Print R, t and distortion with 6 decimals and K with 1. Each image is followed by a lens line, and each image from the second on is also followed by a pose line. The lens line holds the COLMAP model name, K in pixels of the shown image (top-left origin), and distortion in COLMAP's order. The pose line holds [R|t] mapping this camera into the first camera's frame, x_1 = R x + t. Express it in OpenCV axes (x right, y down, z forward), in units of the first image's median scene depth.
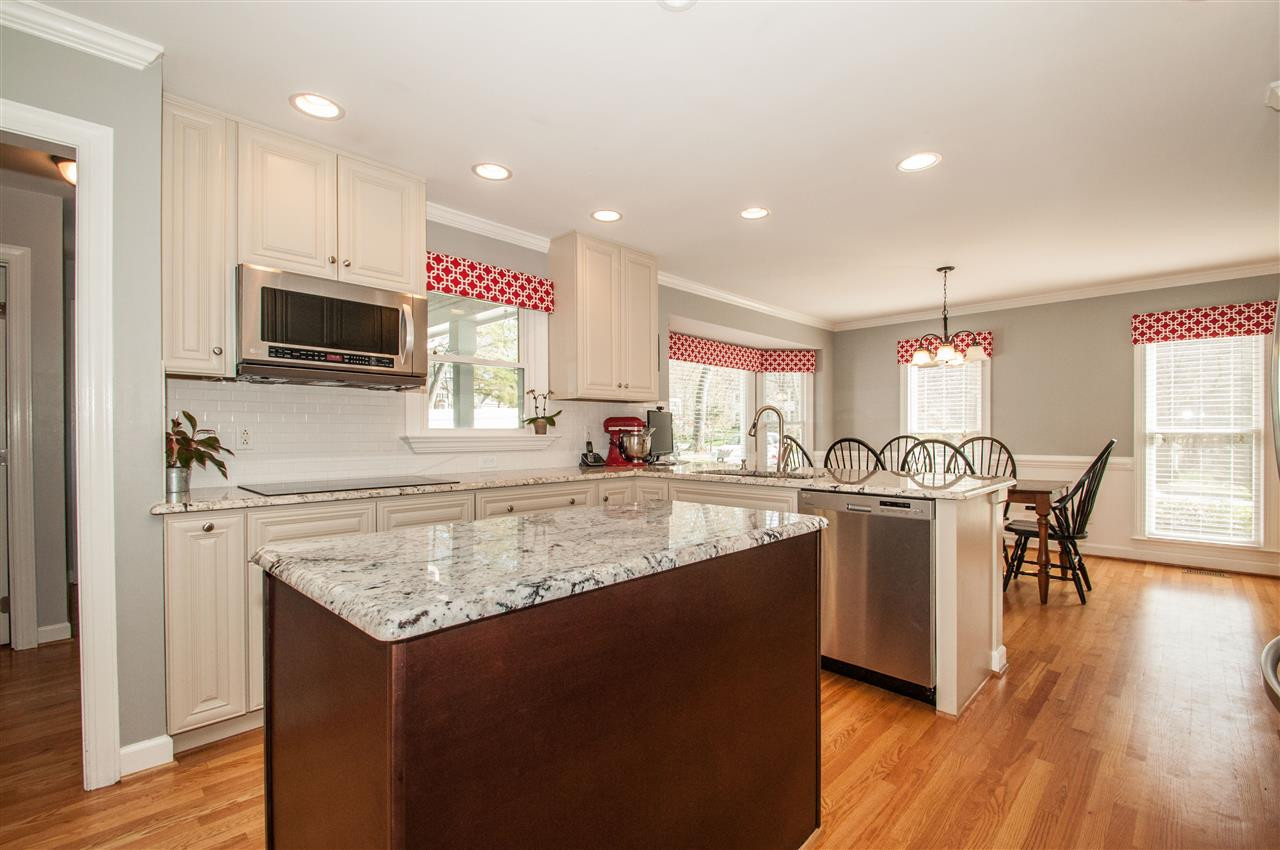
lens RADIAL K [[561.5, 0, 643.2], [0, 561.5, 437.1], [0, 0, 1]] dist [-0.008916, -0.001255]
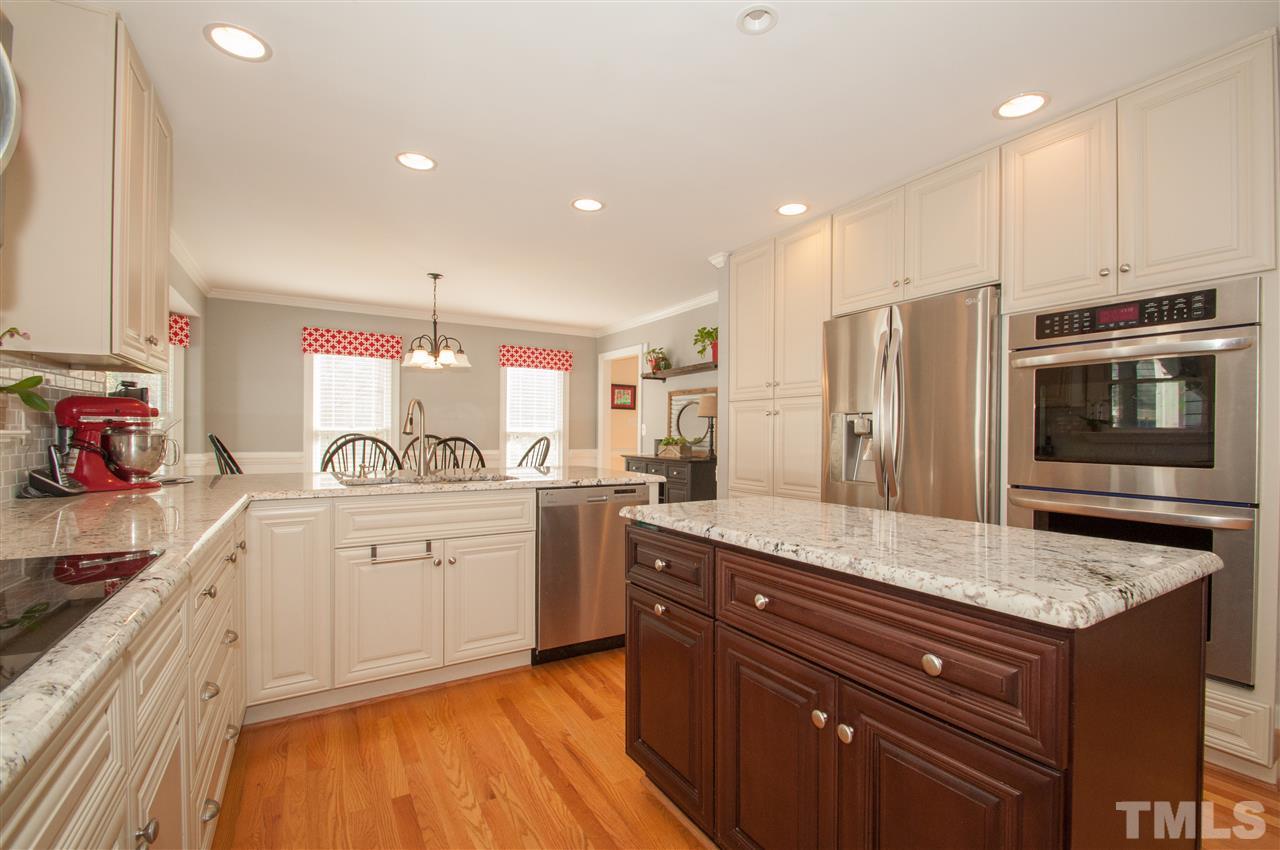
lens RADIAL K [[561.5, 0, 641.7], [0, 561.5, 431.4], [0, 0, 1]] dist [-0.008916, -0.001255]
pose [[0.262340, 0.007000, 0.964950, -0.468147], [-0.002116, 0.999975, -0.006679, -0.001887], [-0.964973, -0.000290, 0.262349, 0.438200]]
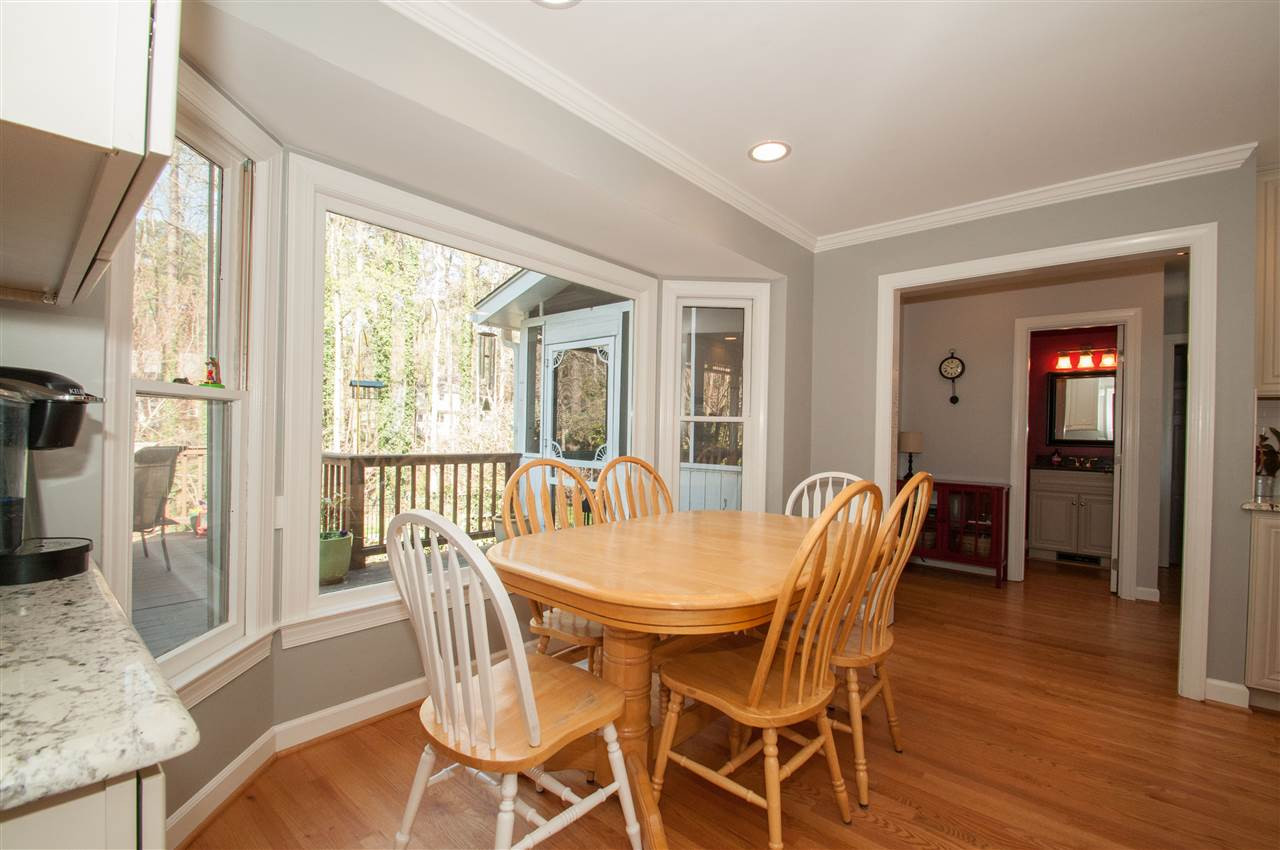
lens RADIAL K [[561.5, 0, 642.7], [0, 561.5, 440.7], [0, 0, 1]] dist [-0.008916, -0.001255]
pose [[0.044161, 0.016239, -0.998892, 0.180040], [-0.025213, 0.999568, 0.015135, -0.002621], [0.998706, 0.024516, 0.044552, -0.237626]]
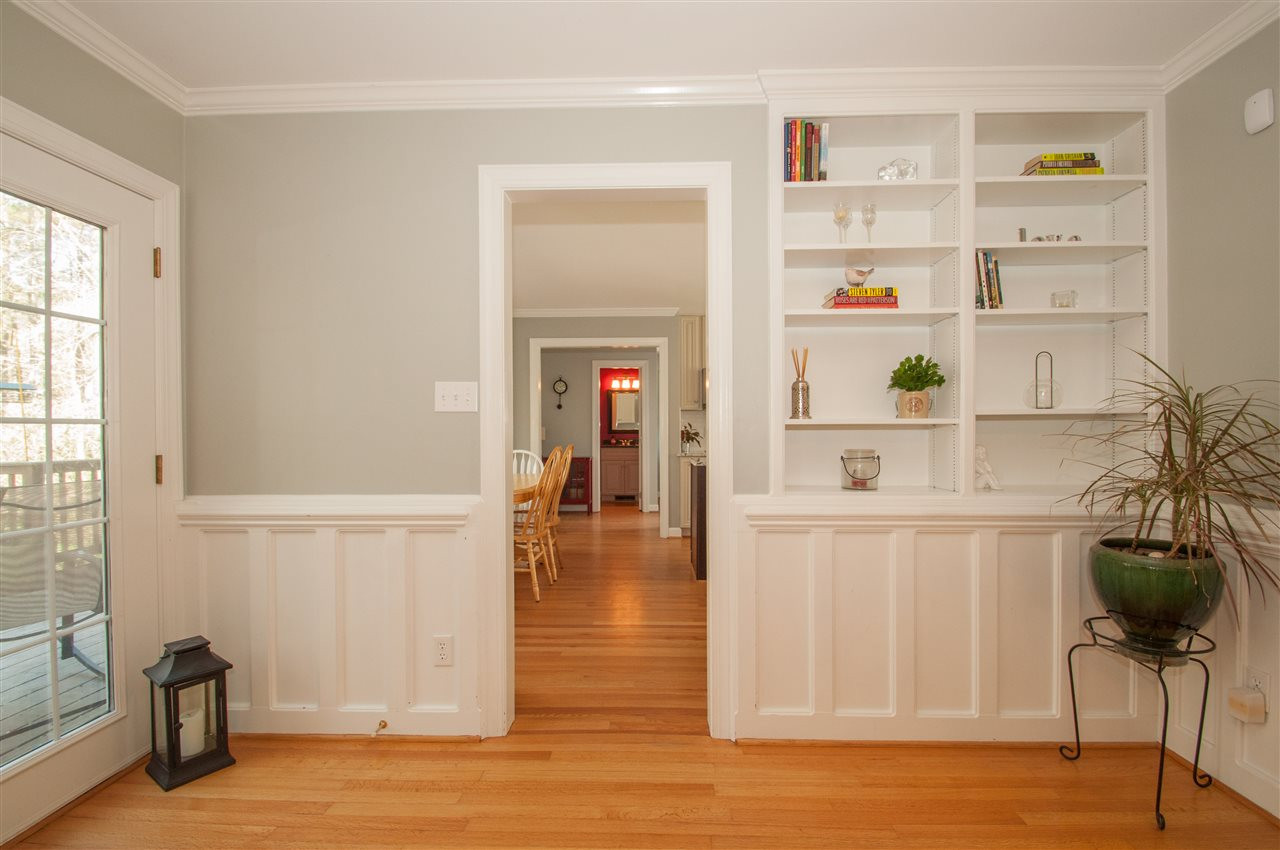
lens RADIAL K [[561.5, 0, 642.3], [0, 561.5, 436.1], [0, 0, 1]] dist [-0.008916, -0.001255]
pose [[0.673628, 0.005256, -0.739052, 0.714485], [-0.003436, 0.999986, 0.003981, 0.006080], [0.739062, -0.000142, 0.673637, -0.688255]]
